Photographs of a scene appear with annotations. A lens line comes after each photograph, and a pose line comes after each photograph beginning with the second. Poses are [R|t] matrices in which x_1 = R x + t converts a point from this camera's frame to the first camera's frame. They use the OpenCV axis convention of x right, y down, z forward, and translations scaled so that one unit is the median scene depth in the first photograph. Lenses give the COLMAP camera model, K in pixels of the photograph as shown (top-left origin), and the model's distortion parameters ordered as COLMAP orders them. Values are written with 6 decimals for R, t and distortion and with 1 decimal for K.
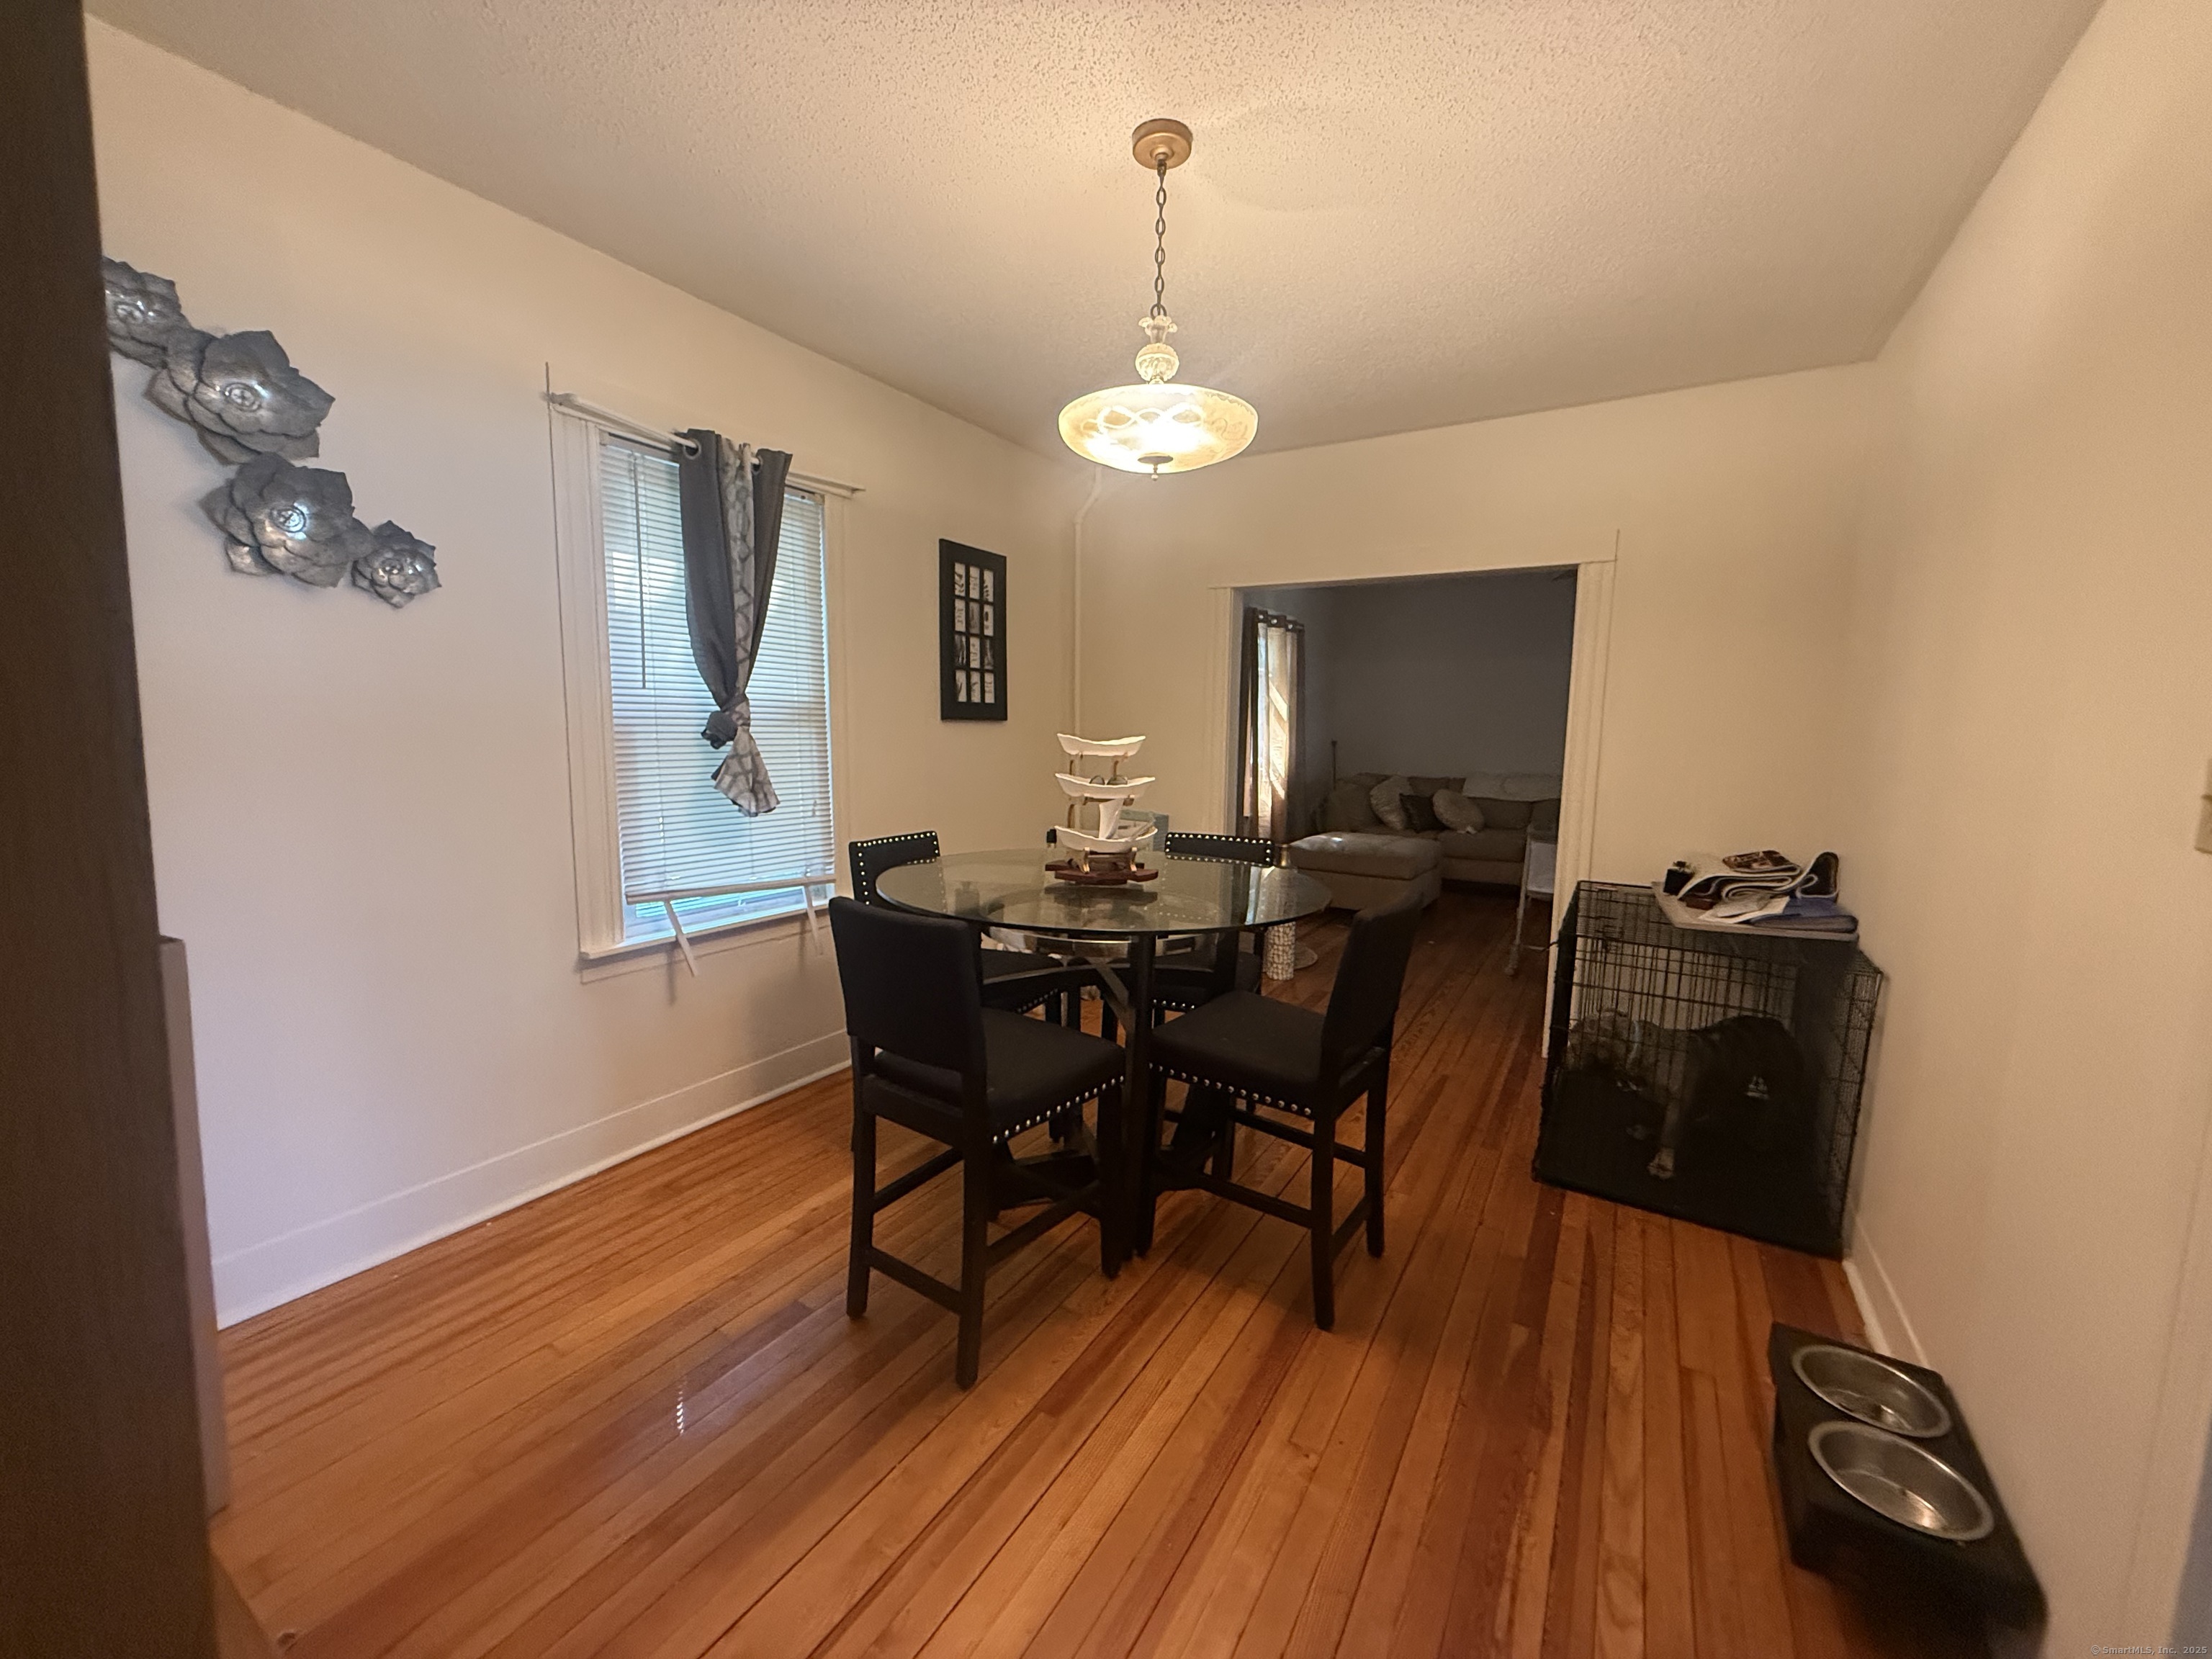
lens RADIAL K [[881.1, 0, 1103.4], [0, 881.1, 833.5], [0, 0, 1]] dist [-0.000630, 0.000095]
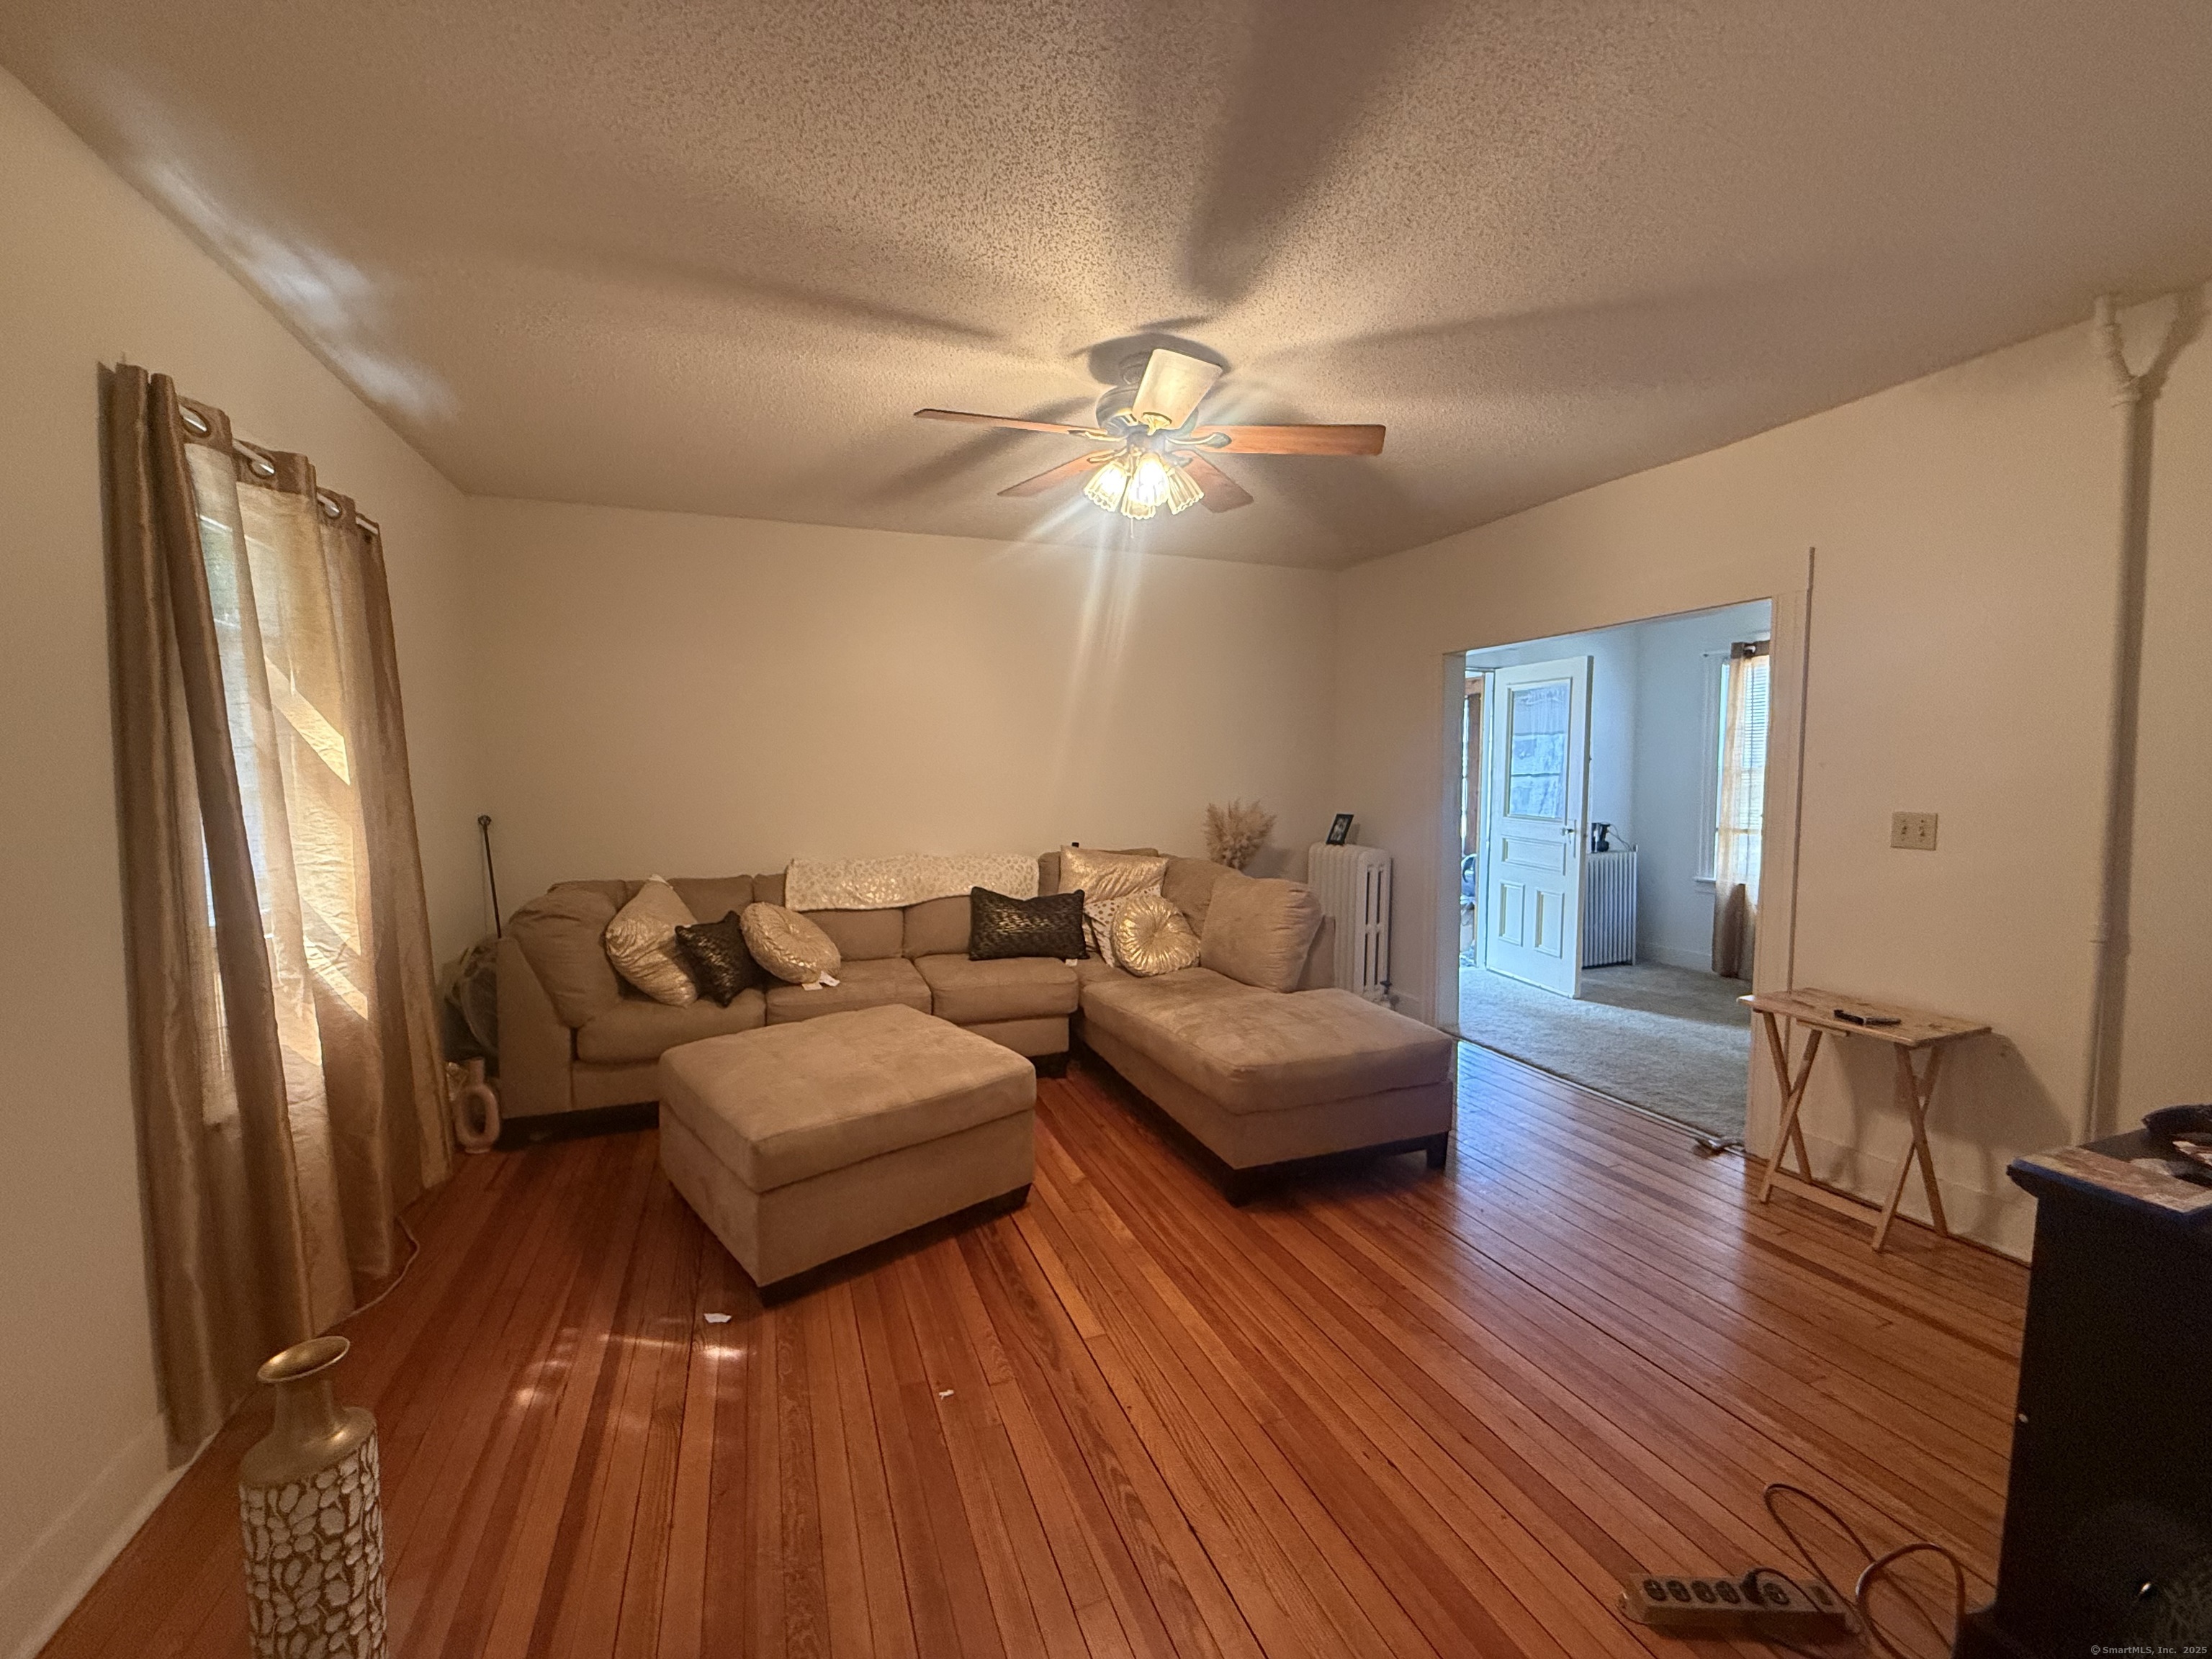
lens RADIAL K [[881.1, 0, 1104.1], [0, 881.1, 829.5], [0, 0, 1]] dist [-0.000630, 0.000095]
pose [[0.600259, -0.078106, 0.795983, 0.113044], [0.105914, 0.994218, 0.017687, -0.088110], [-0.792762, 0.073688, 0.605061, 0.577965]]
